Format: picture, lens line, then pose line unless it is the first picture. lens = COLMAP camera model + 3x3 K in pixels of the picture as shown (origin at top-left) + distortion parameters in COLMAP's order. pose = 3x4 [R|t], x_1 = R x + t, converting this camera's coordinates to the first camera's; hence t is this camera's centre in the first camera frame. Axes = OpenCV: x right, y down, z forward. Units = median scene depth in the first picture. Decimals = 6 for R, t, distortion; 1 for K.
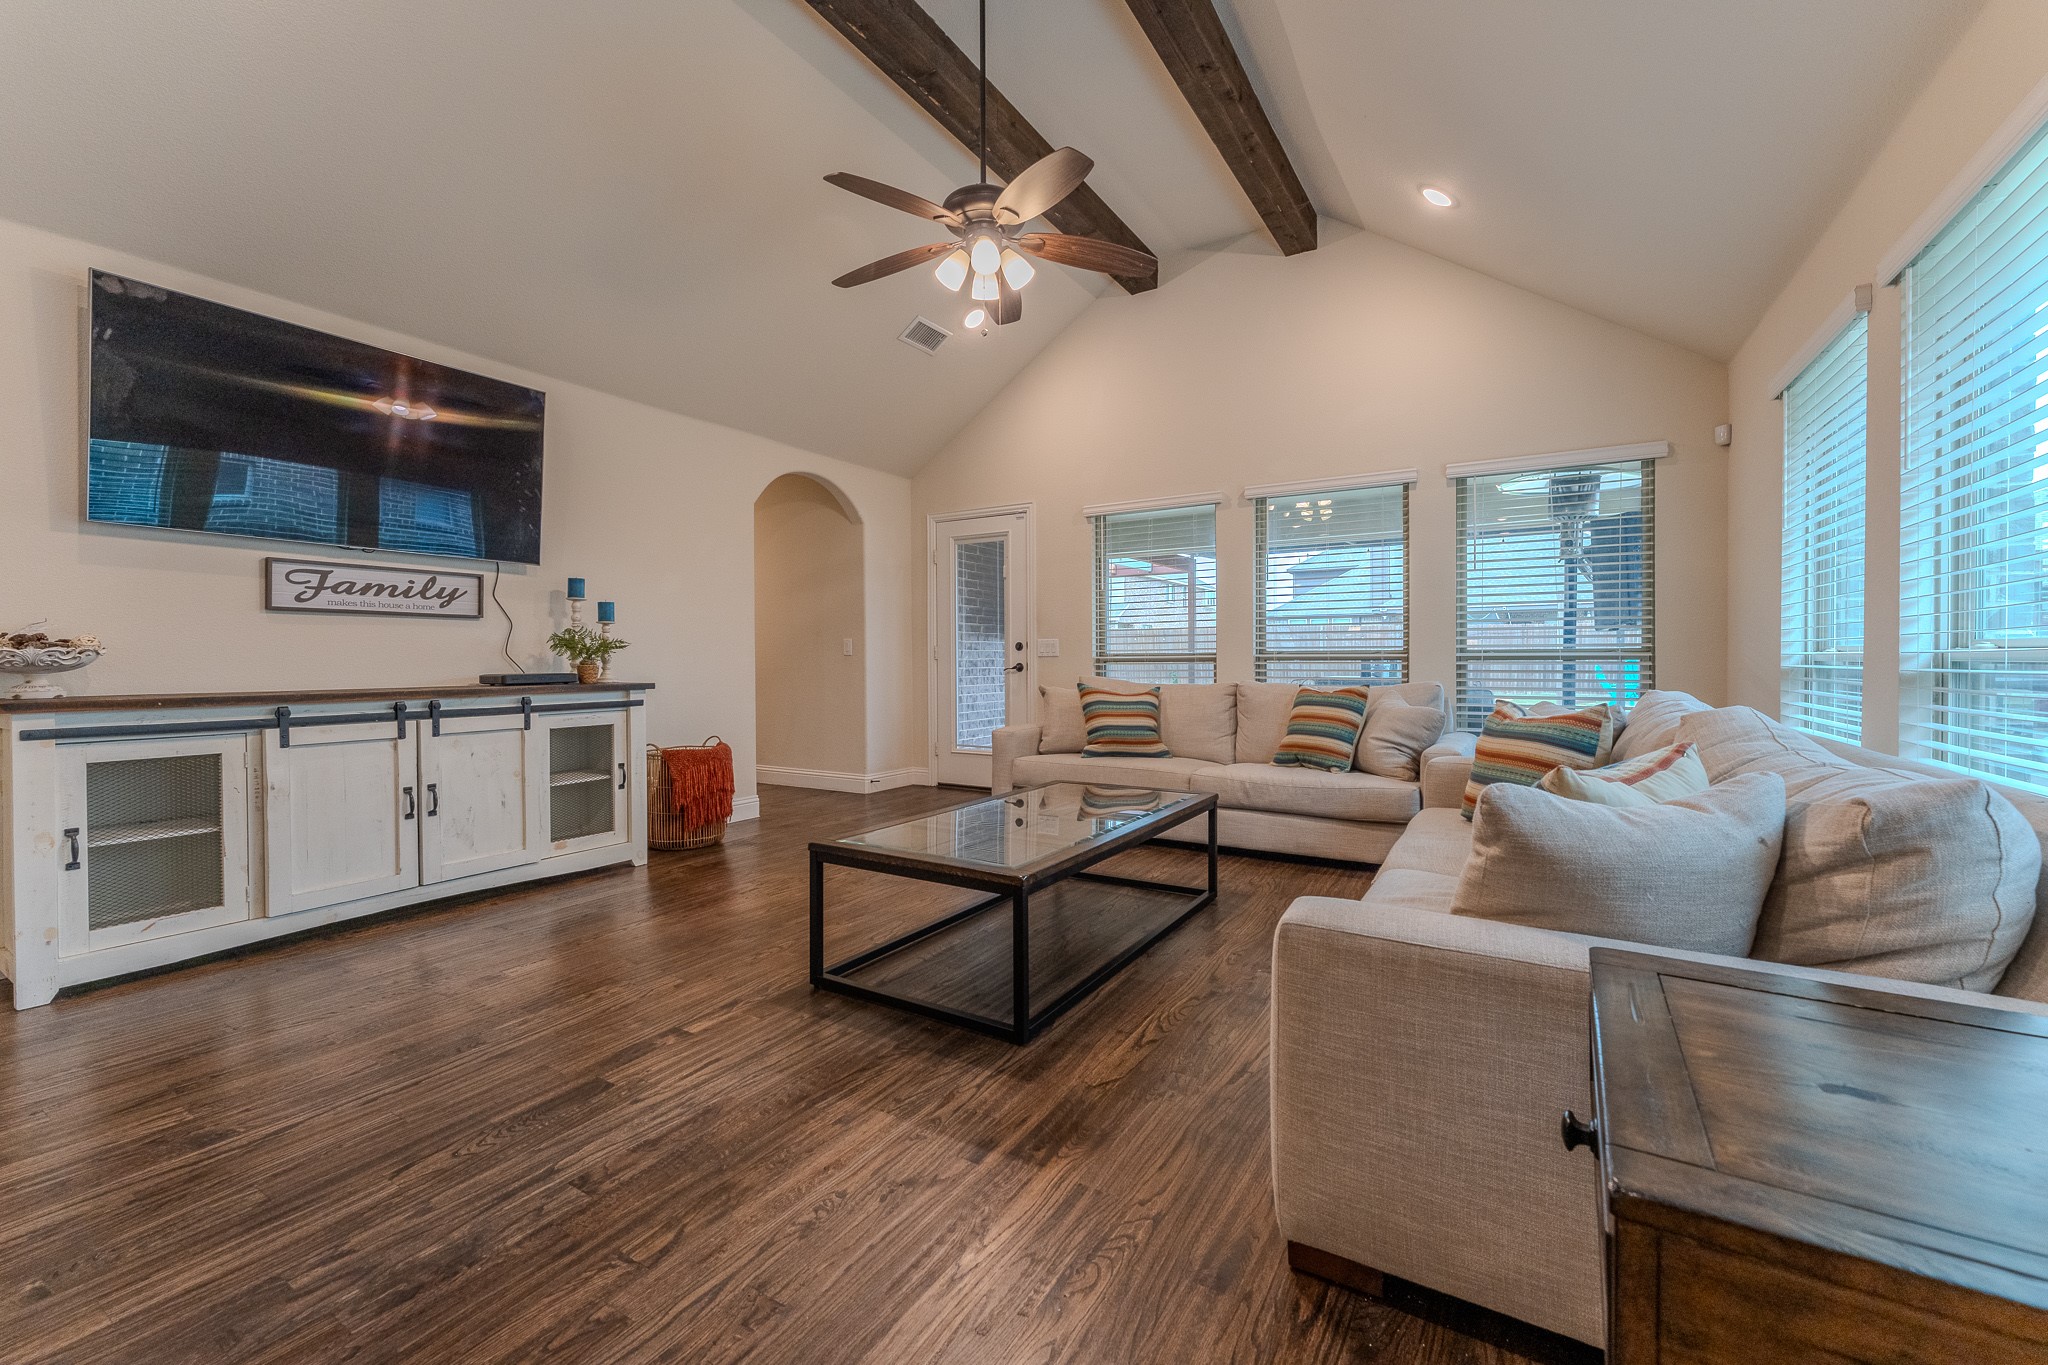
lens RADIAL K [[839.0, 0, 1013.4], [0, 839.0, 678.6], [0, 0, 1]] dist [-0.001536, 0.000921]
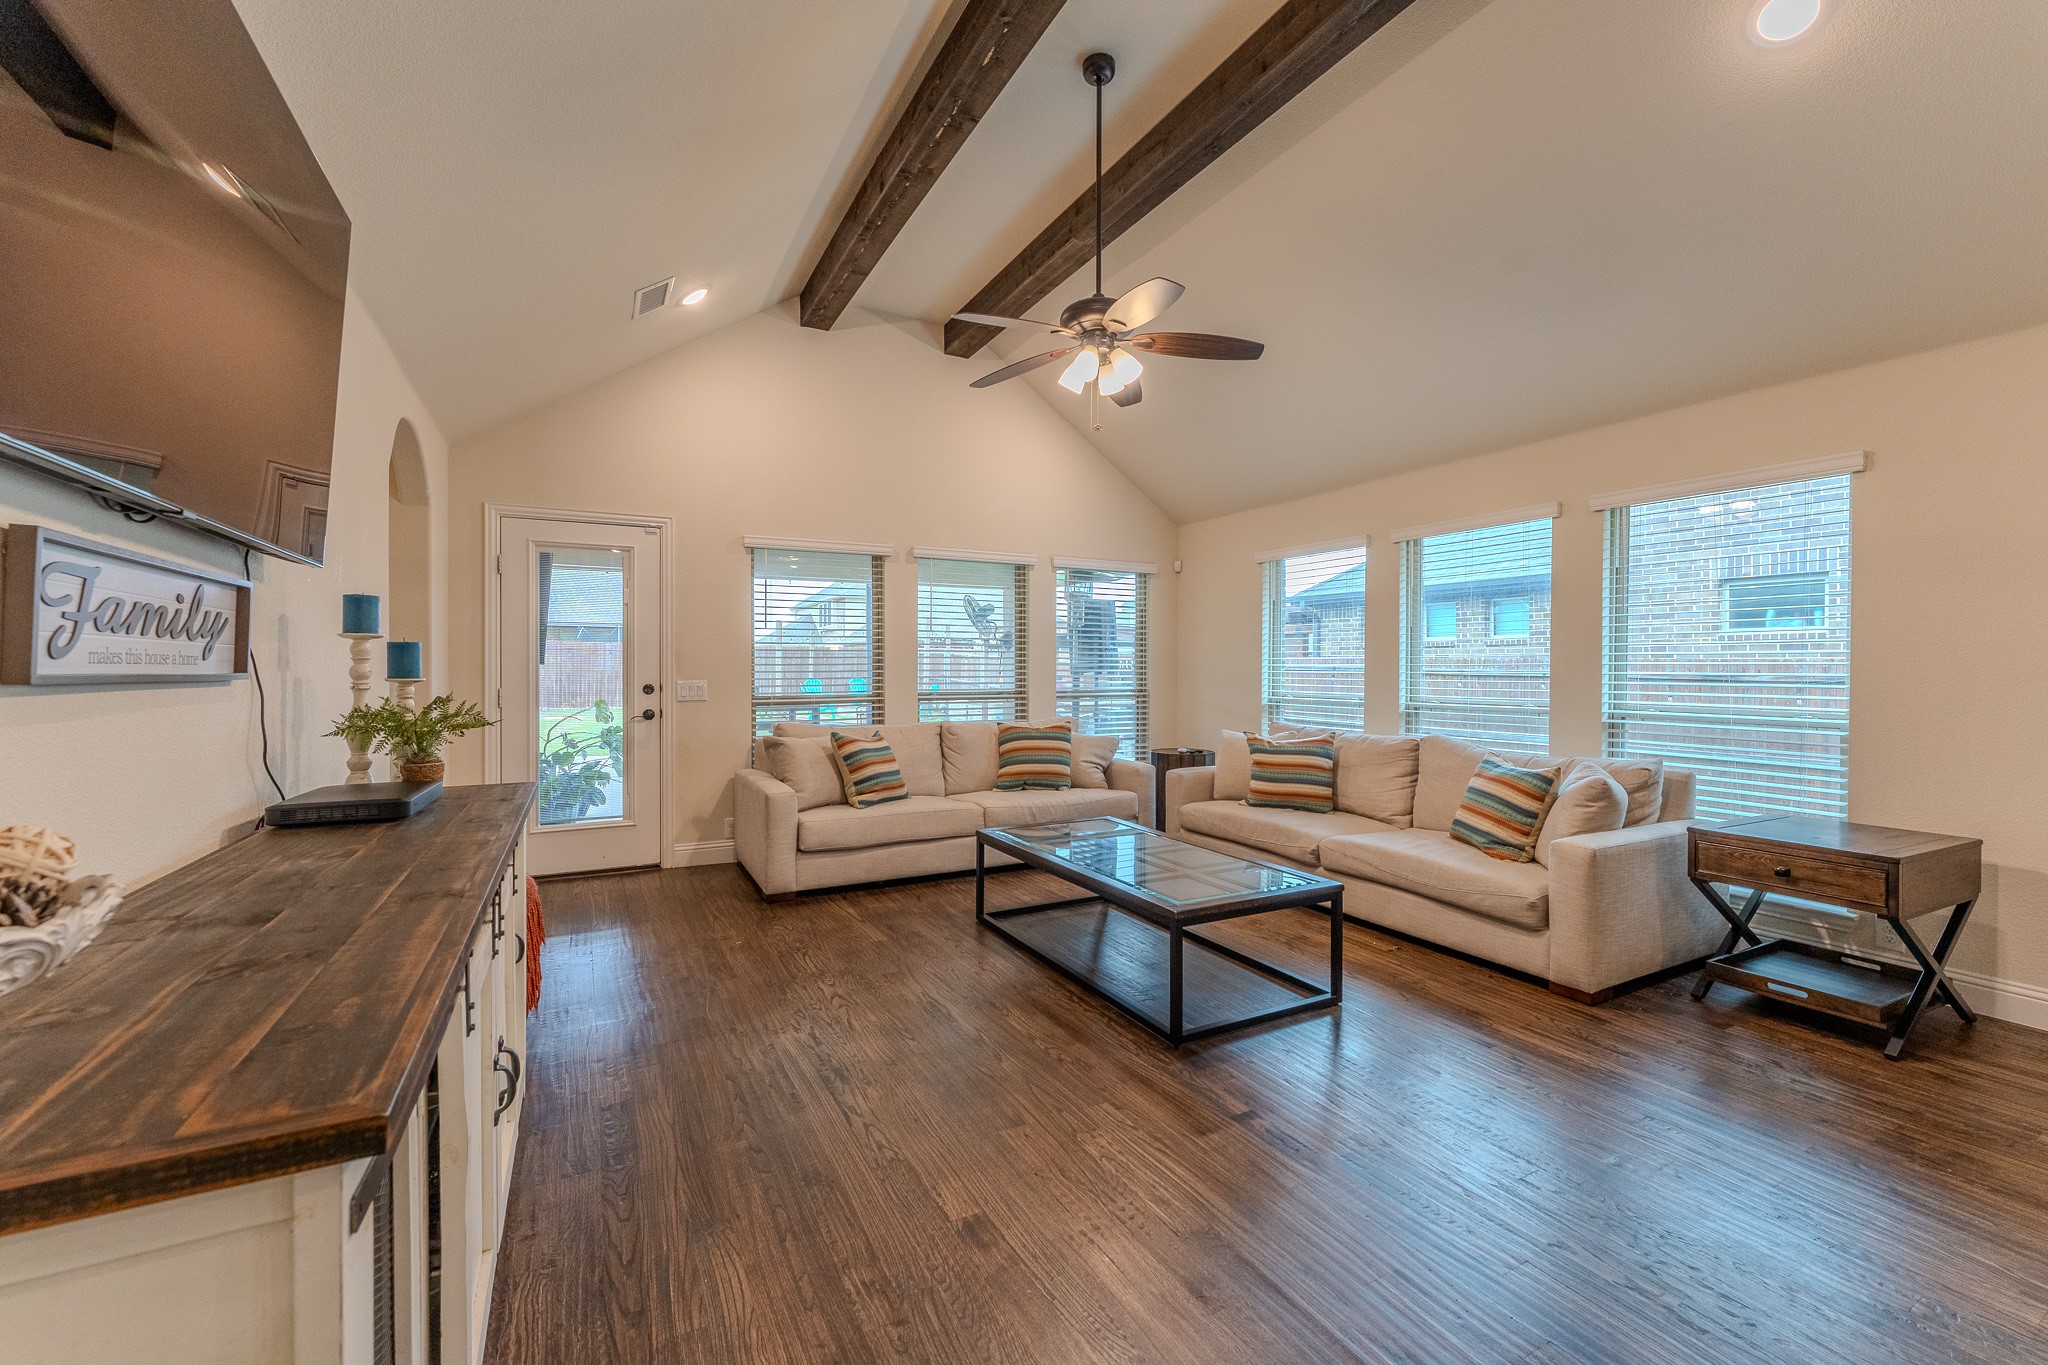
lens RADIAL K [[839.0, 0, 1037.2], [0, 839.0, 687.8], [0, 0, 1]] dist [-0.001536, 0.000921]
pose [[0.494663, -0.017092, 0.868917, -0.755184], [0.016638, 0.999810, 0.010195, -0.060489], [-0.868925, 0.009414, 0.494853, 0.382158]]
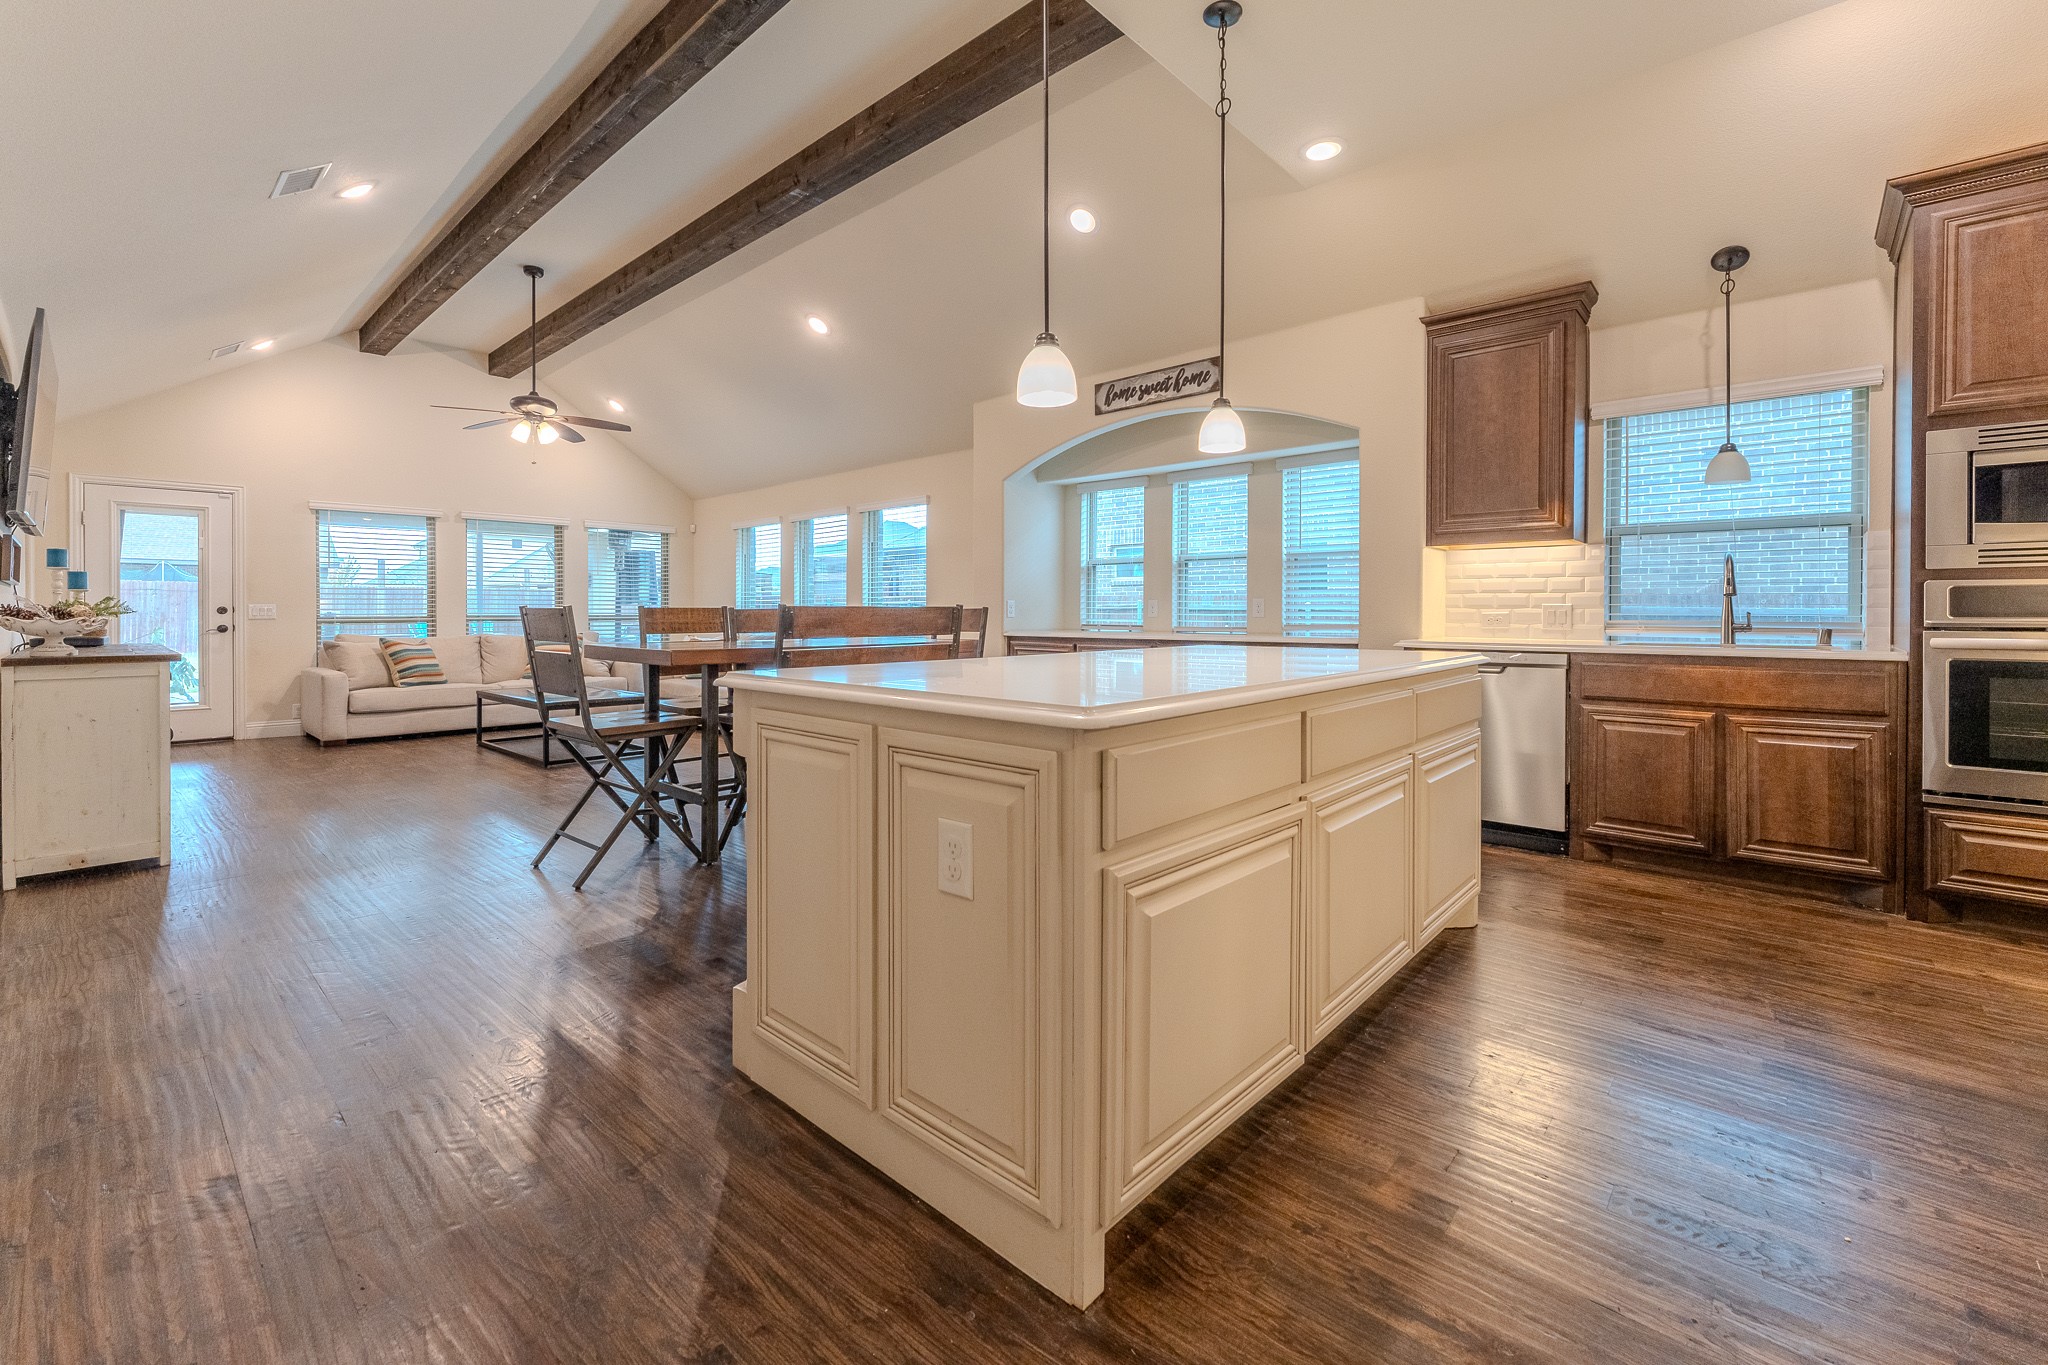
lens RADIAL K [[839.0, 0, 1050.5], [0, 839.0, 624.3], [0, 0, 1]] dist [-0.001536, 0.000921]
pose [[0.161241, -0.010342, 0.986861, -1.349723], [0.023094, 0.999711, 0.006704, -0.001795], [-0.986645, 0.021710, 0.161433, -0.409937]]
